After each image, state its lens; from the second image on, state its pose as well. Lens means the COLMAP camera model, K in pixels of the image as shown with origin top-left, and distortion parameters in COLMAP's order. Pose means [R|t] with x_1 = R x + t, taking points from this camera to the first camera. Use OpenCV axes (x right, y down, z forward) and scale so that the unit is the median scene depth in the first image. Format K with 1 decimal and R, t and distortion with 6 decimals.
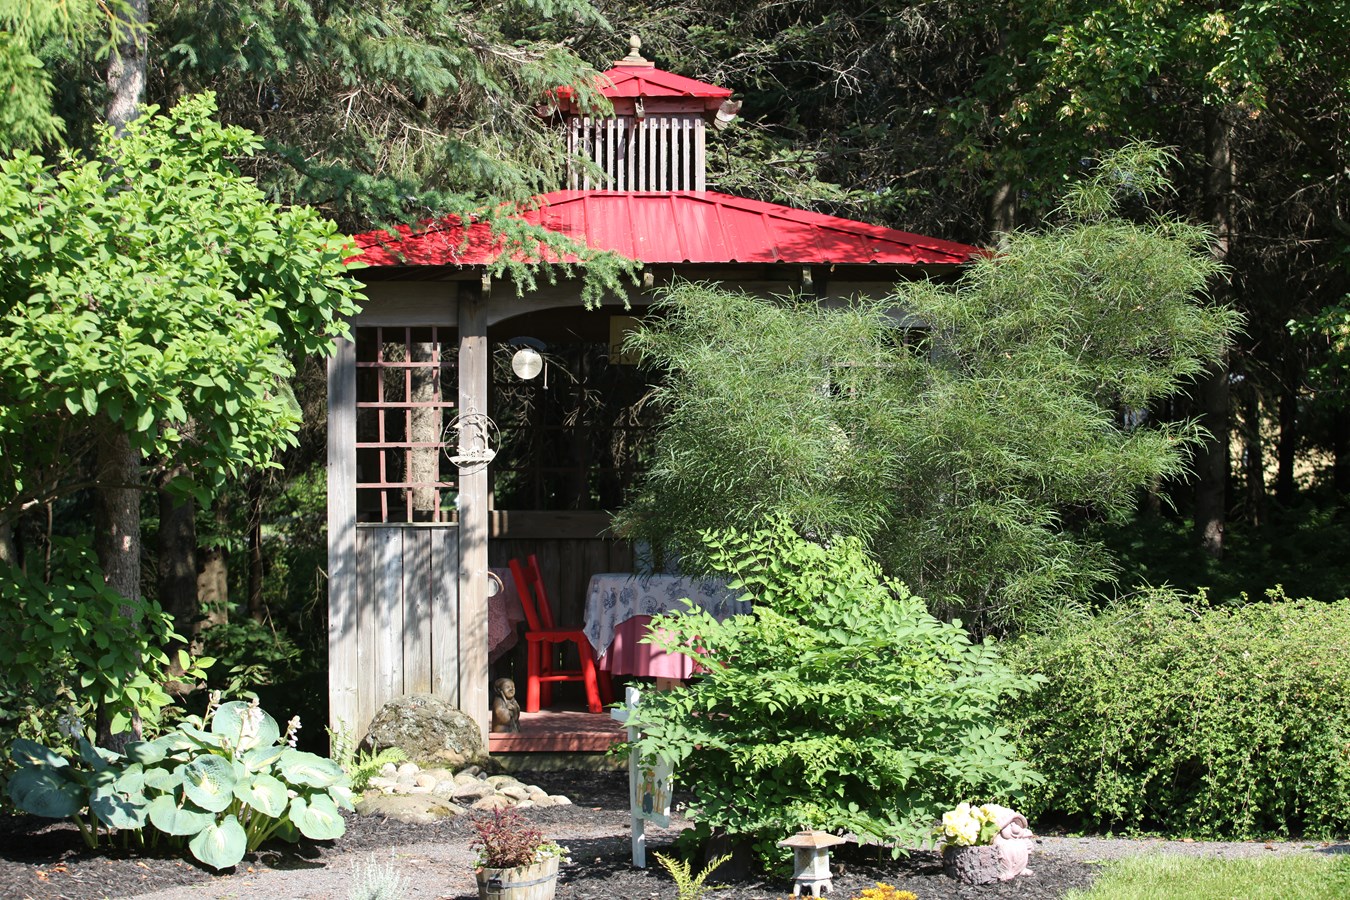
lens RADIAL K [[2469.2, 0, 675.0], [0, 2469.2, 450.0], [0, 0, 1]] dist [-0.216467, 0.133239]
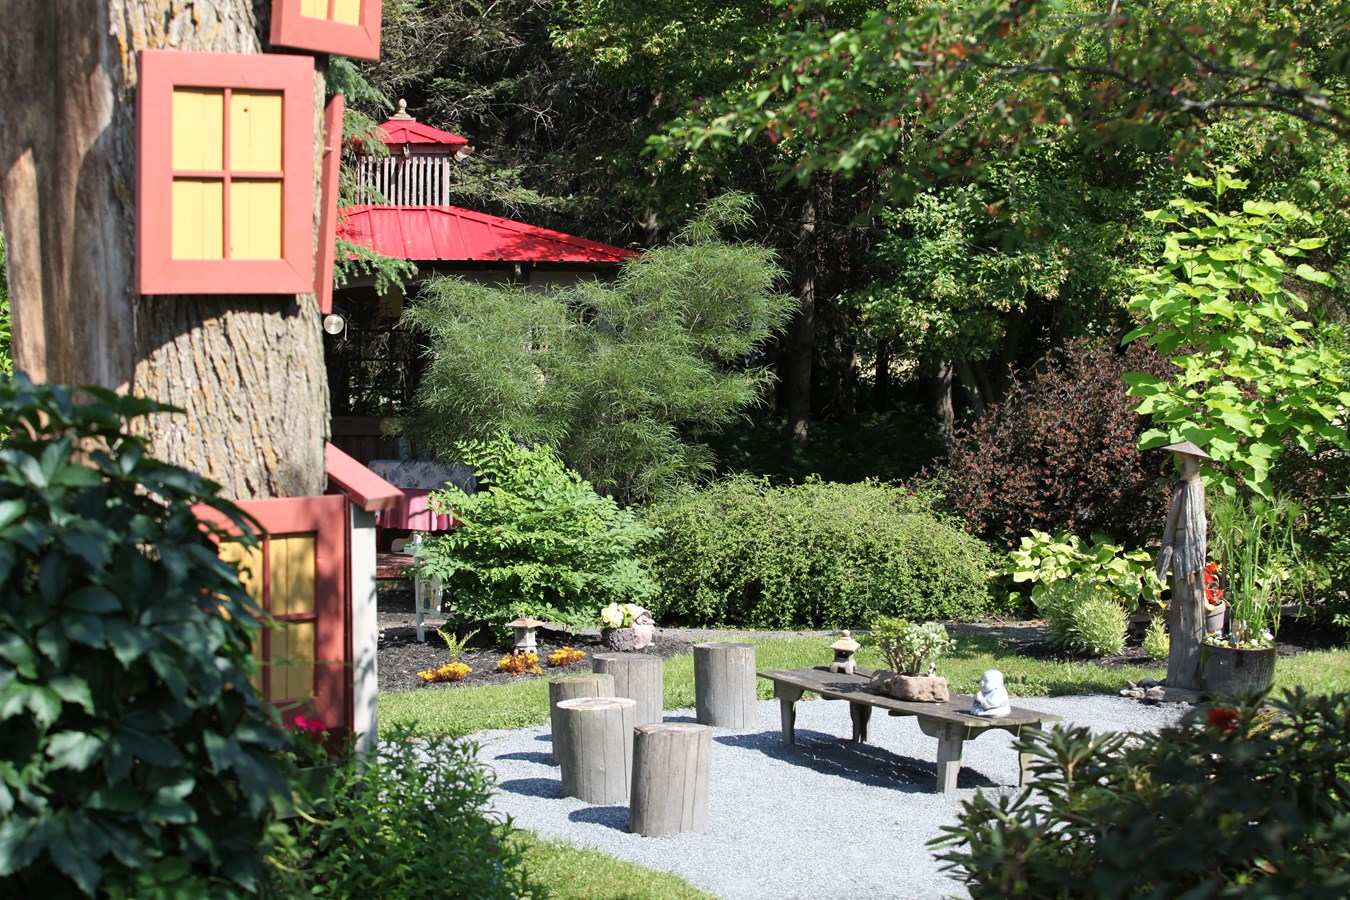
lens RADIAL K [[2469.2, 0, 675.0], [0, 2469.2, 450.0], [0, 0, 1]] dist [-0.216467, 0.133239]
pose [[0.991285, 0.003973, 0.131675, -0.059157], [-0.011342, 0.998408, 0.055258, -0.051225], [-0.131246, -0.056270, 0.989752, -0.622905]]
